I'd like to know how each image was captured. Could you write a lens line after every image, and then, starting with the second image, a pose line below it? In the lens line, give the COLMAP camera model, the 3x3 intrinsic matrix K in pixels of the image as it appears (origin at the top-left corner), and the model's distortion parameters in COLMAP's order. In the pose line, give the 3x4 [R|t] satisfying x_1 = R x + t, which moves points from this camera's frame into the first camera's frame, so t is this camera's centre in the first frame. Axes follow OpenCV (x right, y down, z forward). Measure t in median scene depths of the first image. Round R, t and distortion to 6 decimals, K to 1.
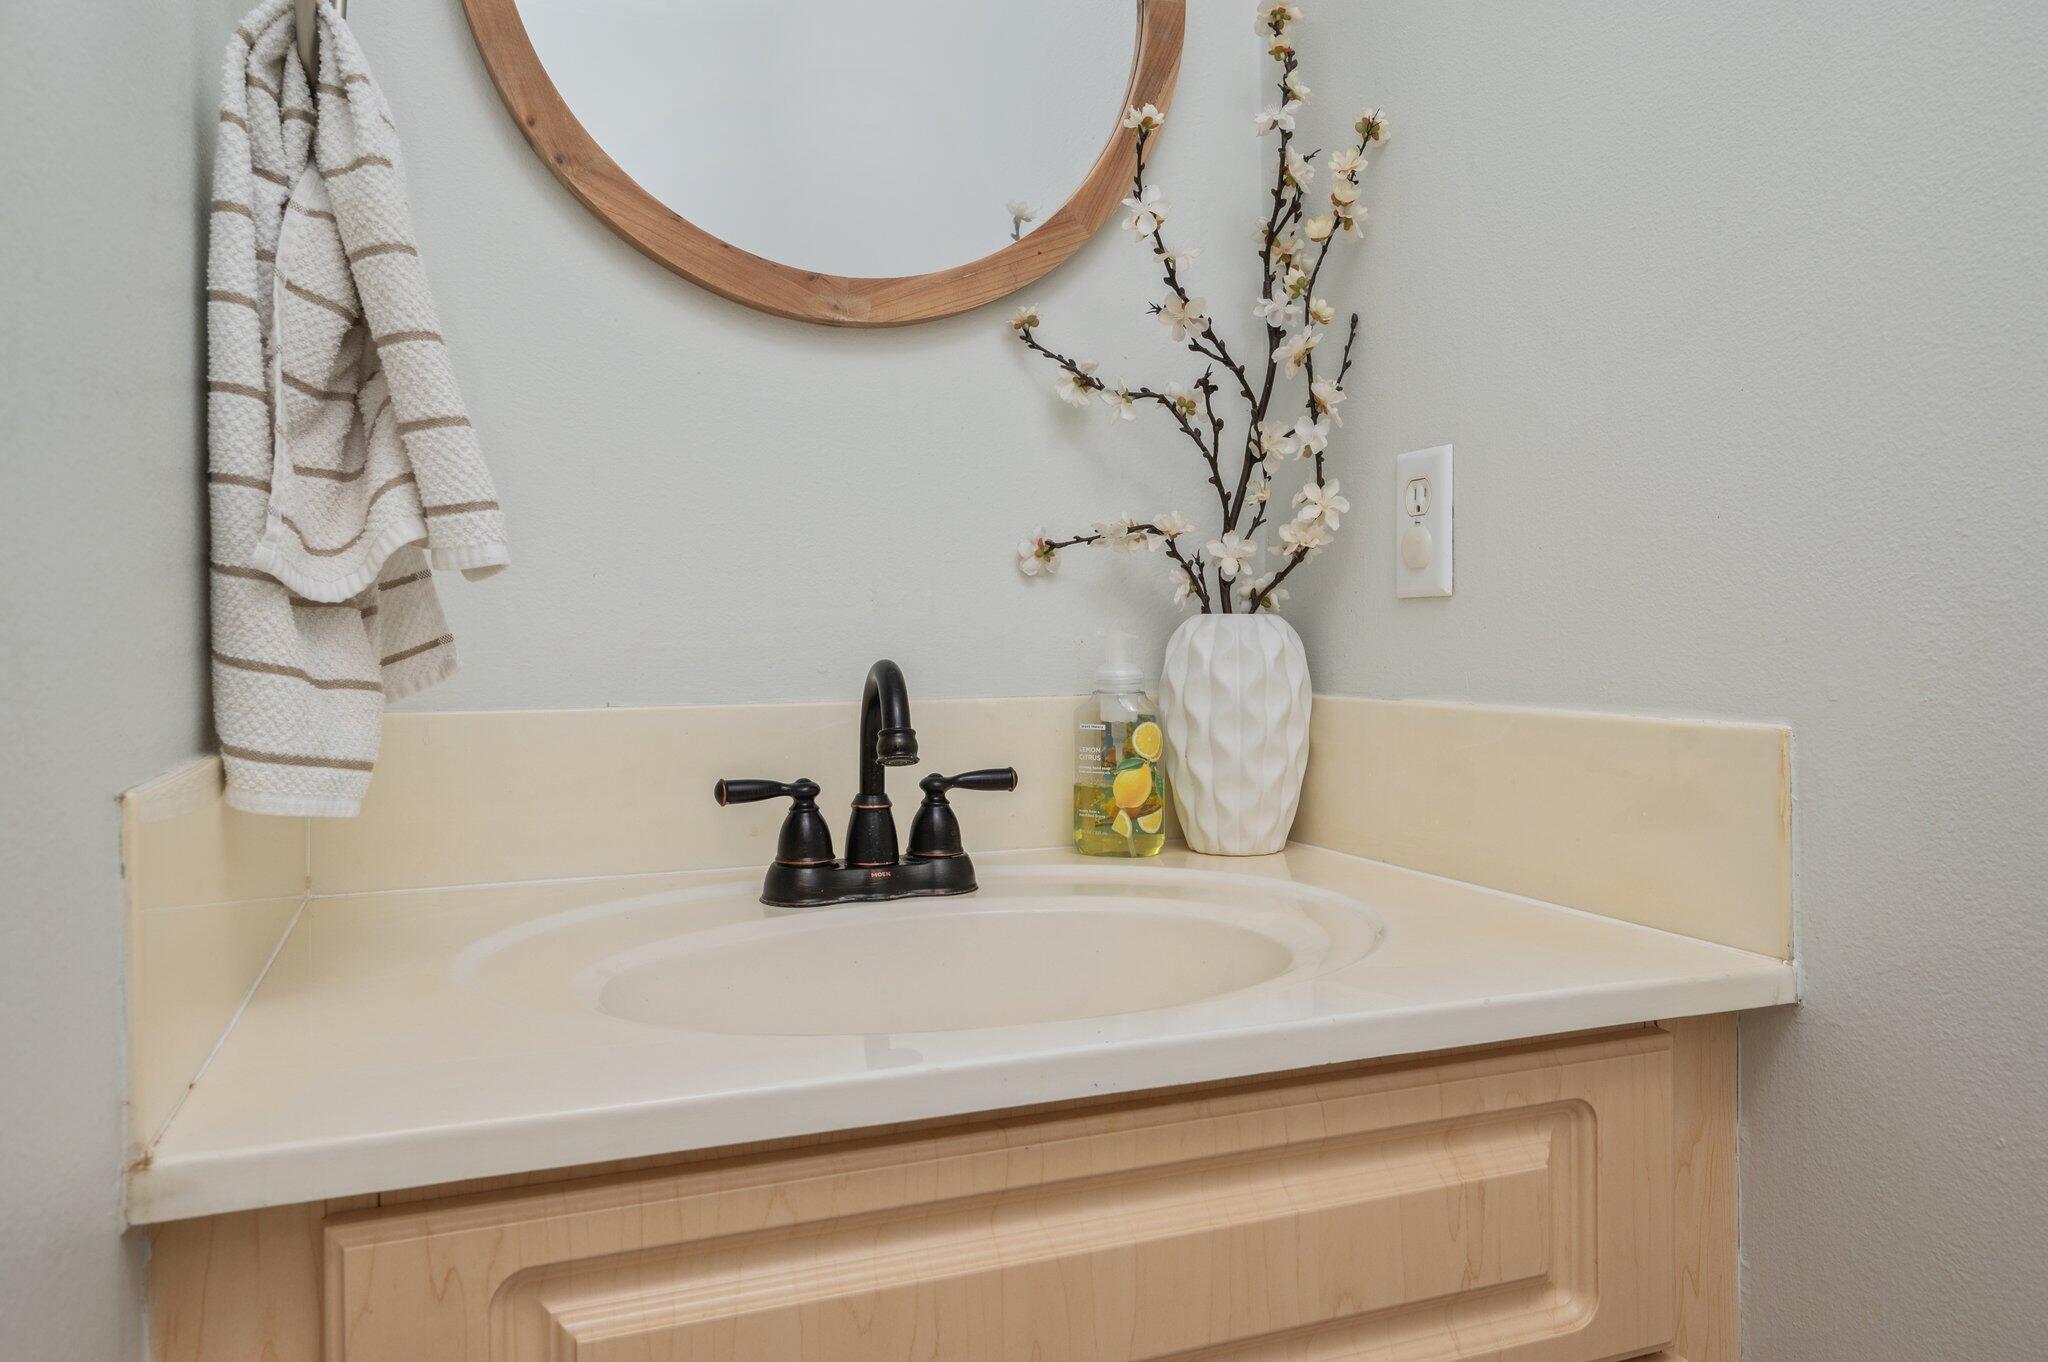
lens RADIAL K [[1450.1, 0, 1025.7], [0, 1450.1, 635.8], [0, 0, 1]] dist [0.004855, 0.000917]
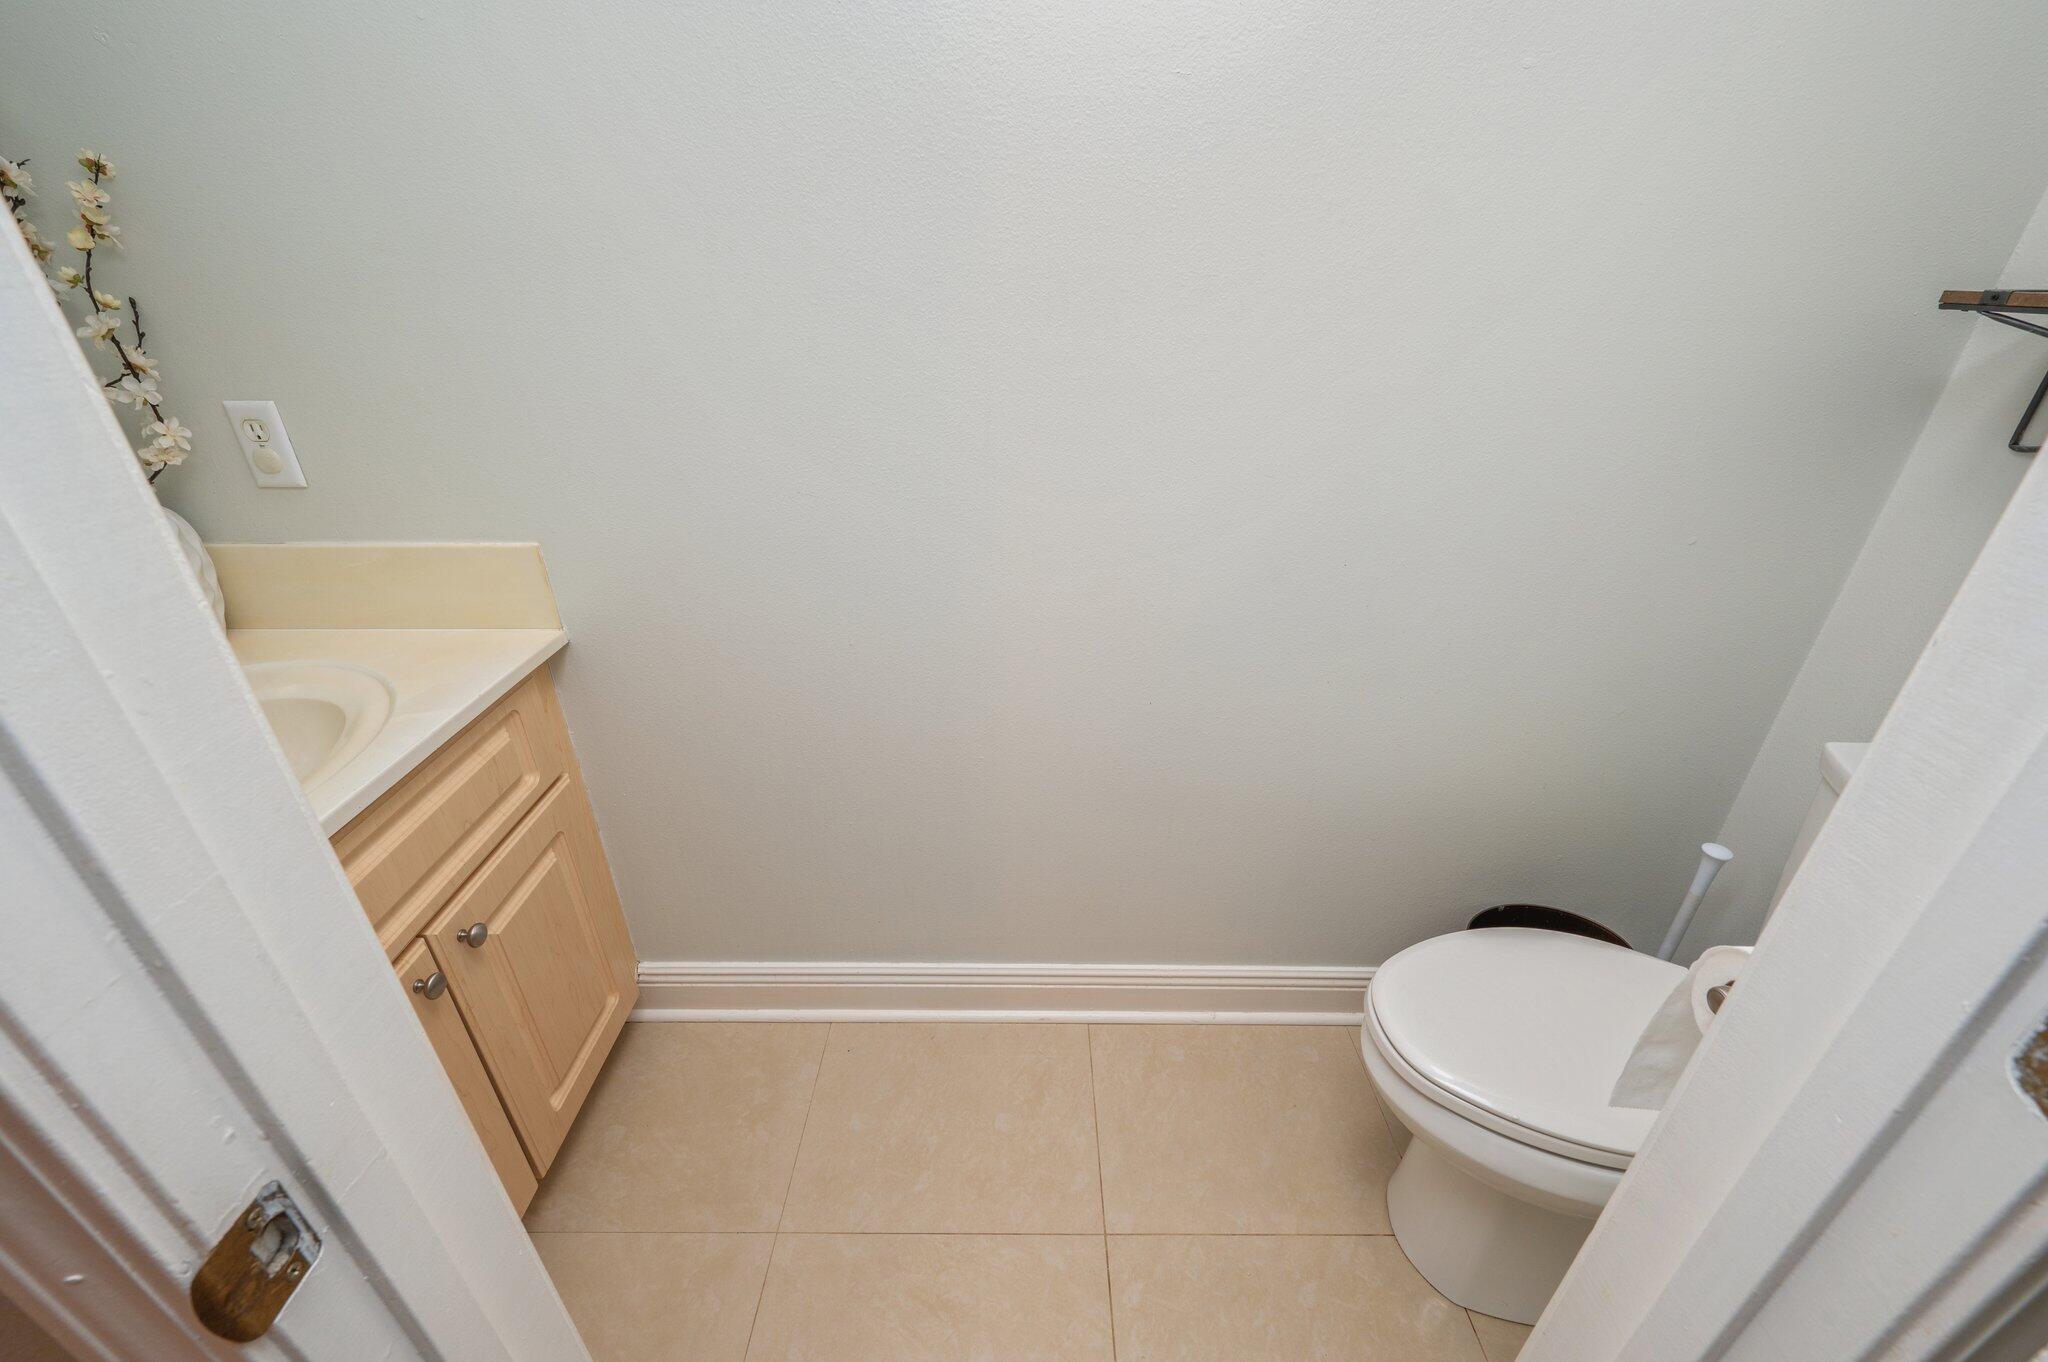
lens RADIAL K [[820.9, 0, 1024.0], [0, 820.9, 681.0], [0, 0, 1]] dist [0.000133, -0.000059]
pose [[0.372077, -0.422012, 0.826719, -0.316868], [0.006945, 0.891908, 0.452164, -0.259907], [-0.928176, -0.162498, 0.334789, -0.220291]]
